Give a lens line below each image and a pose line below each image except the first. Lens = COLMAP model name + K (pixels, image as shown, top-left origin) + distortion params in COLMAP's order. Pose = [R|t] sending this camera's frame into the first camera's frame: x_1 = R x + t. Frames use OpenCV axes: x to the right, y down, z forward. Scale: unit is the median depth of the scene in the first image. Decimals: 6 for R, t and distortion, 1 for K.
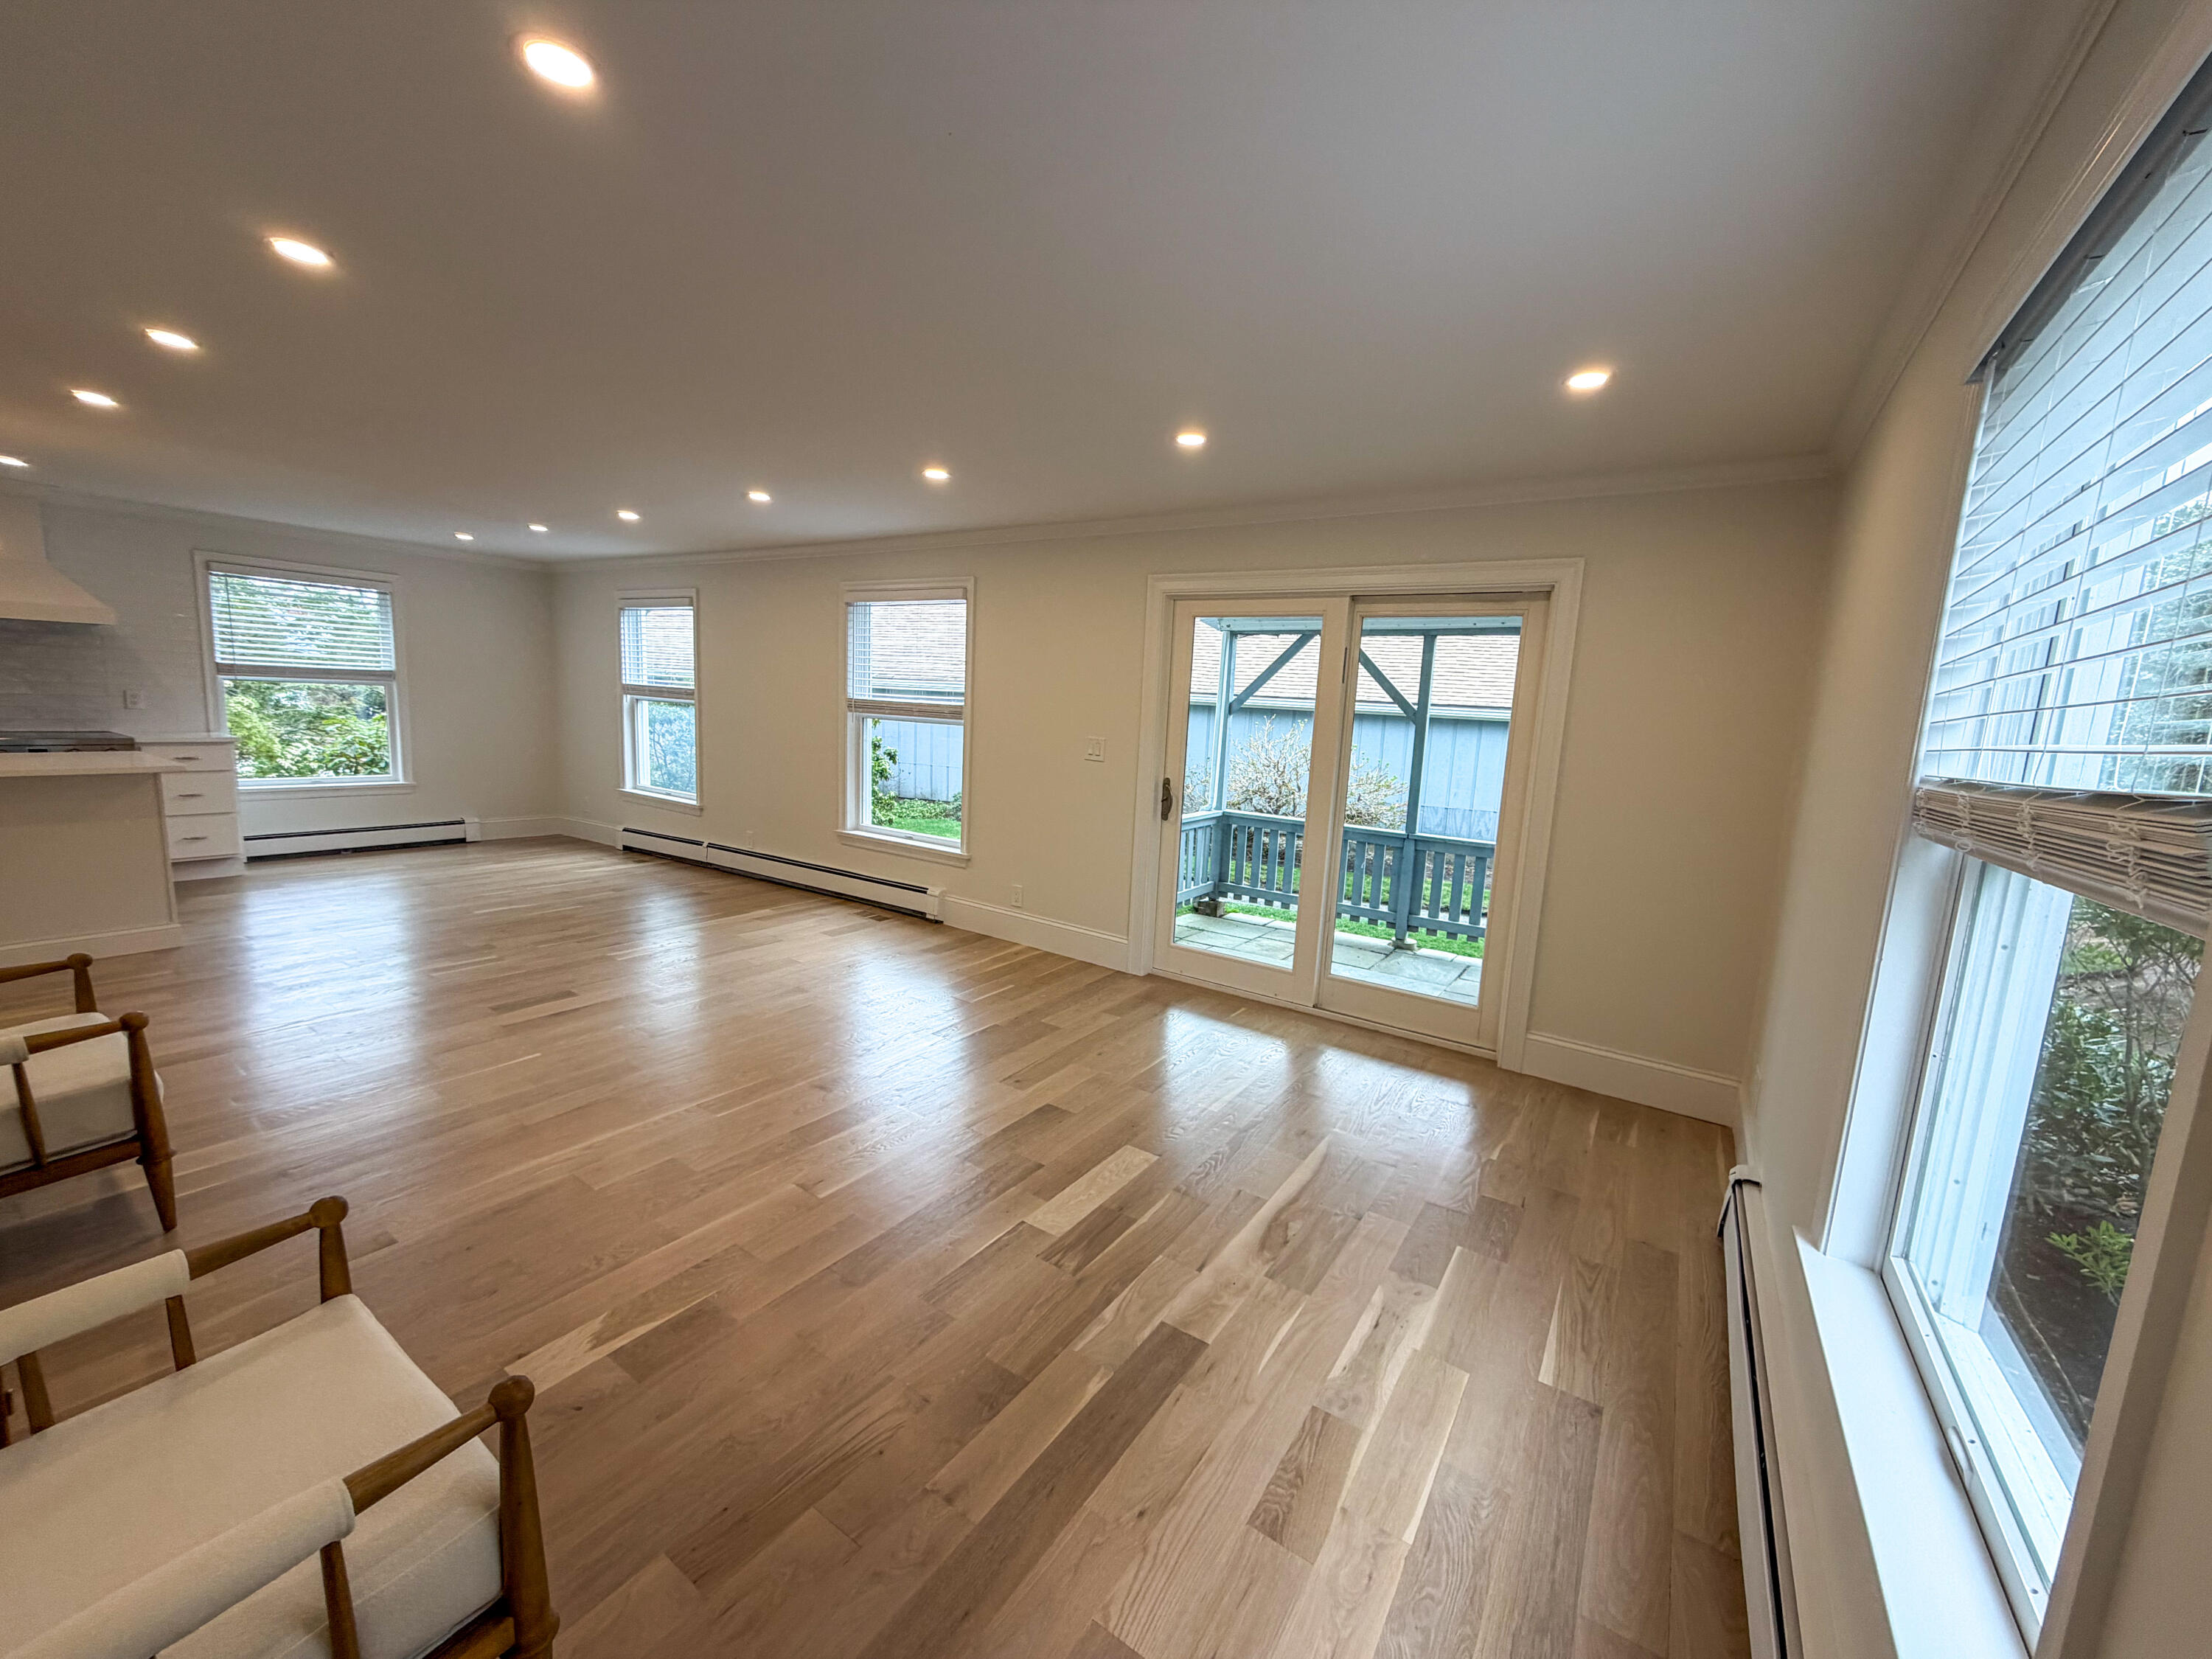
lens RADIAL K [[878.3, 0, 1101.0], [0, 878.3, 825.0], [0, 0, 1]] dist [-0.001658, 0.000082]
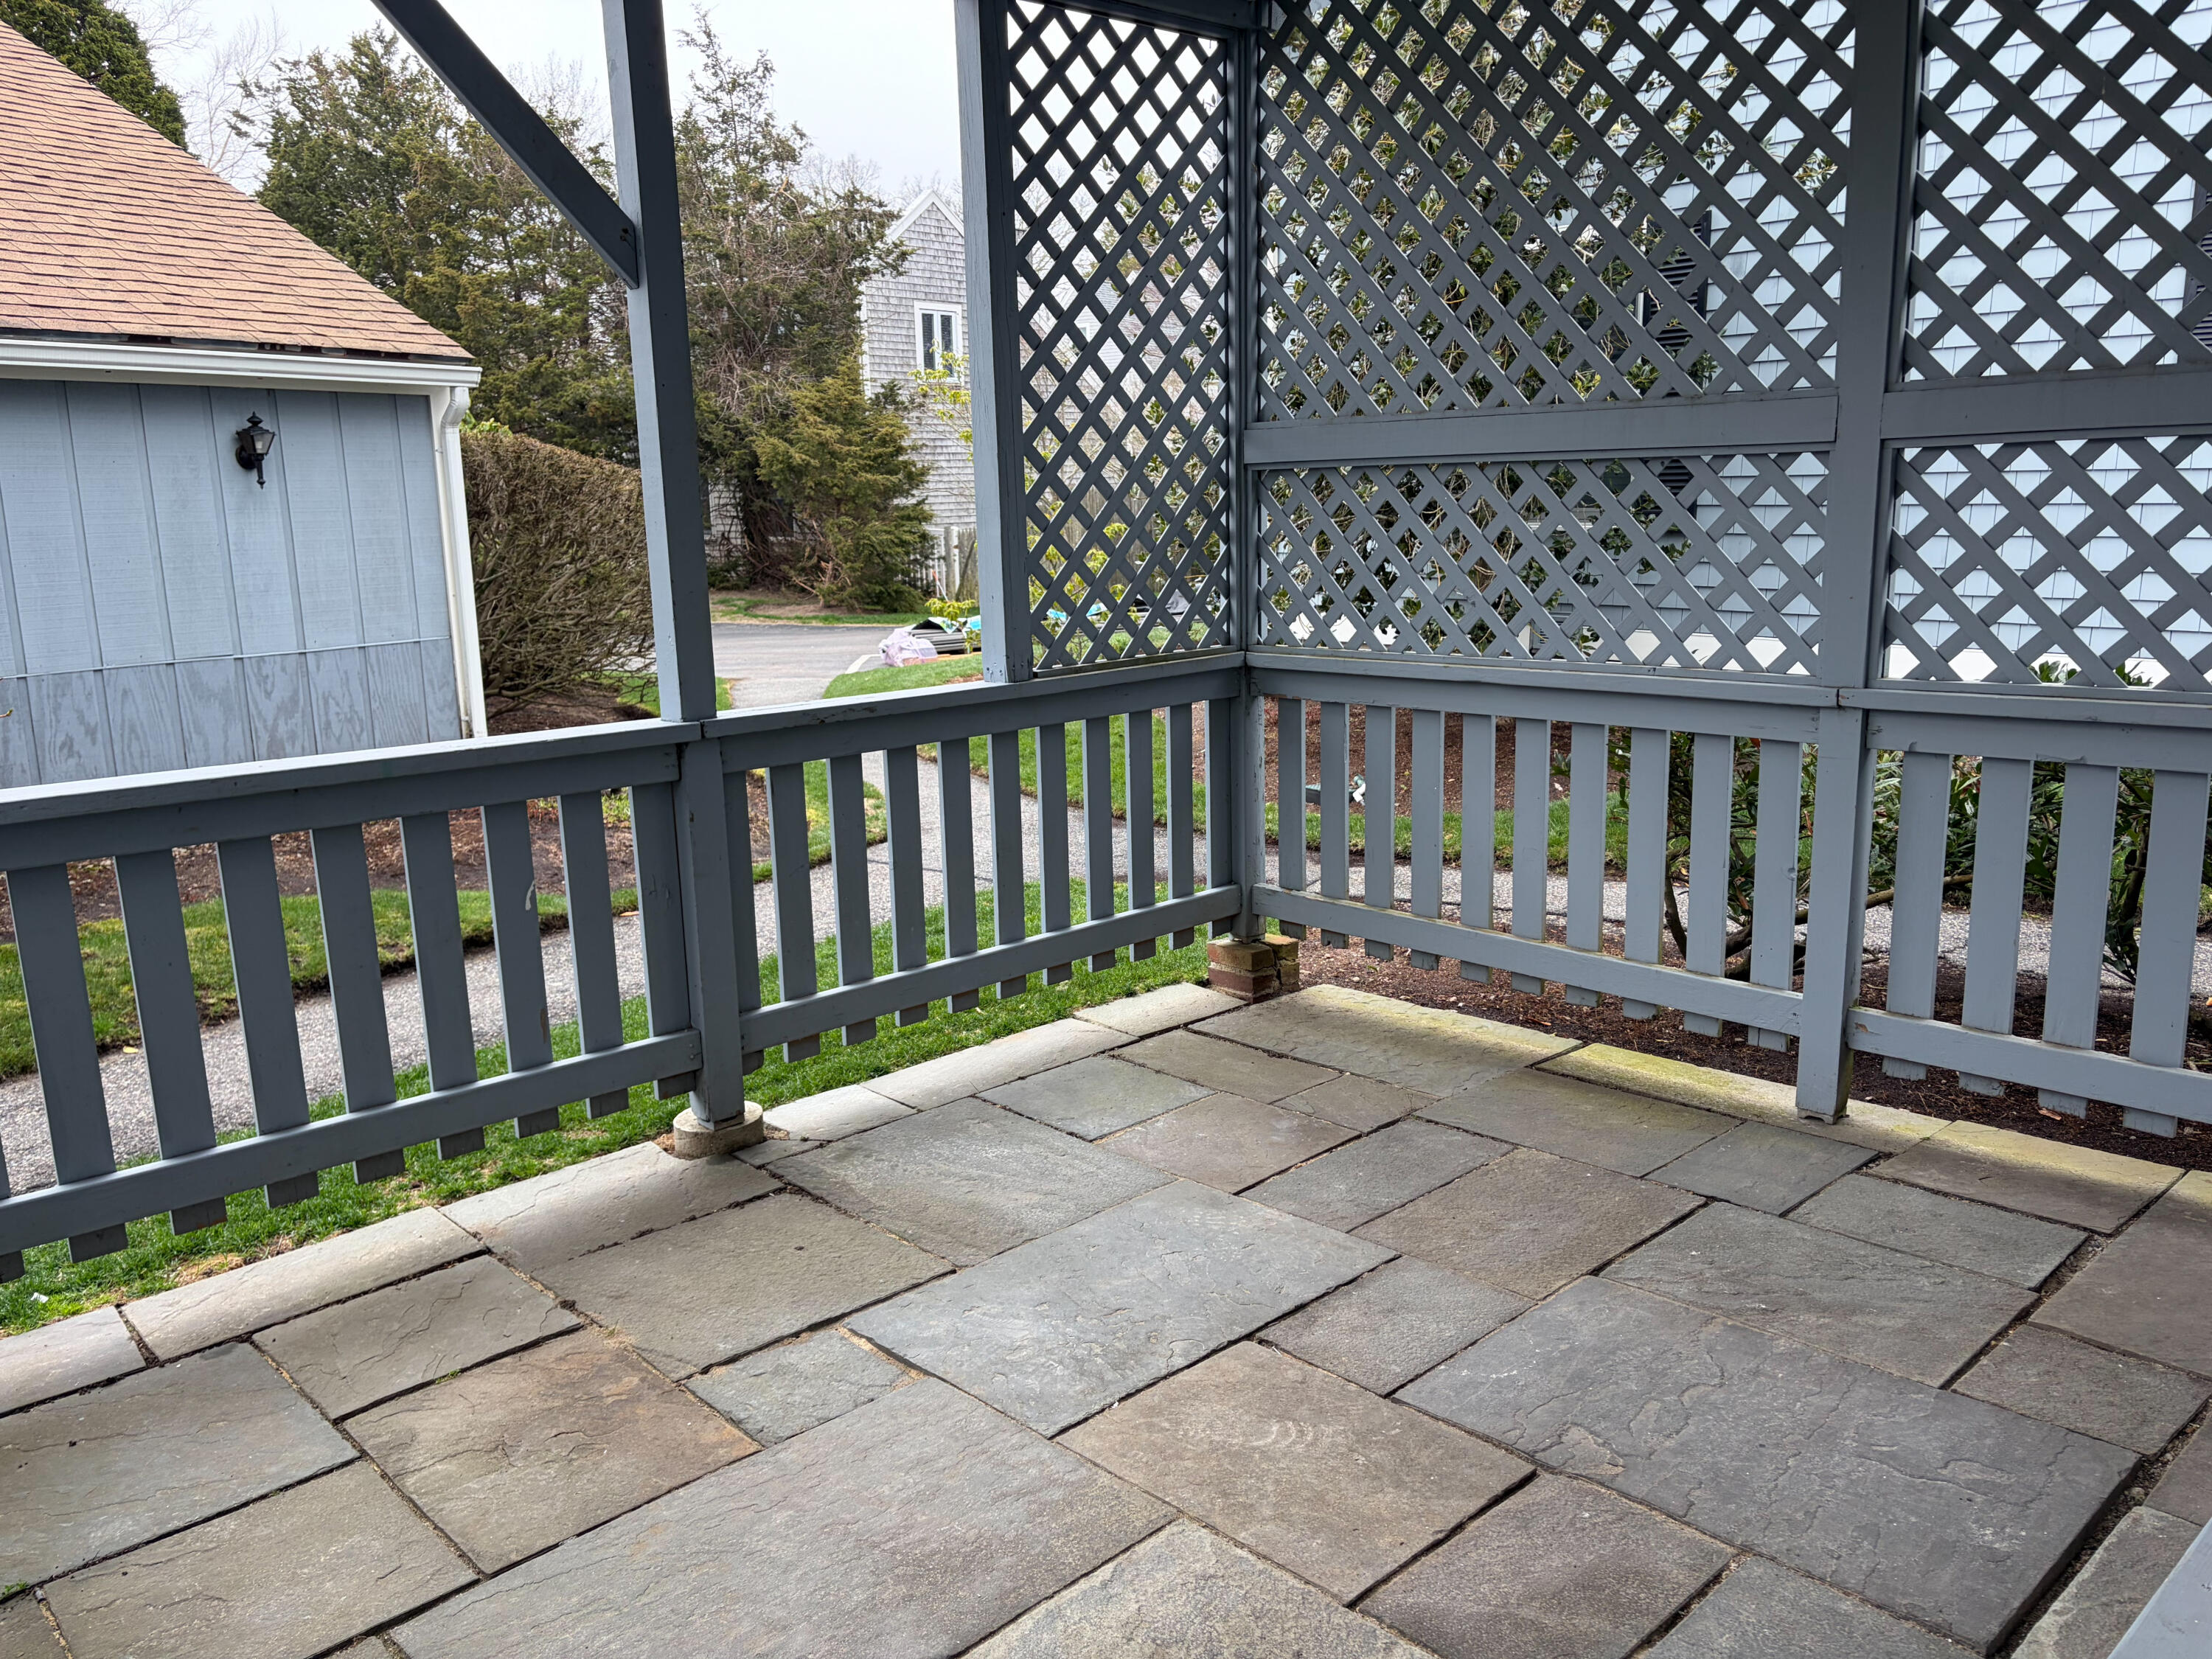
lens RADIAL K [[1664.7, 0, 1111.6], [0, 1664.7, 825.7], [0, 0, 1]] dist [0.051976, -0.050343]
pose [[0.232603, -0.247040, 0.940674, -0.090455], [0.167393, 0.962938, 0.211495, -0.044230], [-0.958058, 0.108268, 0.265335, 0.751871]]
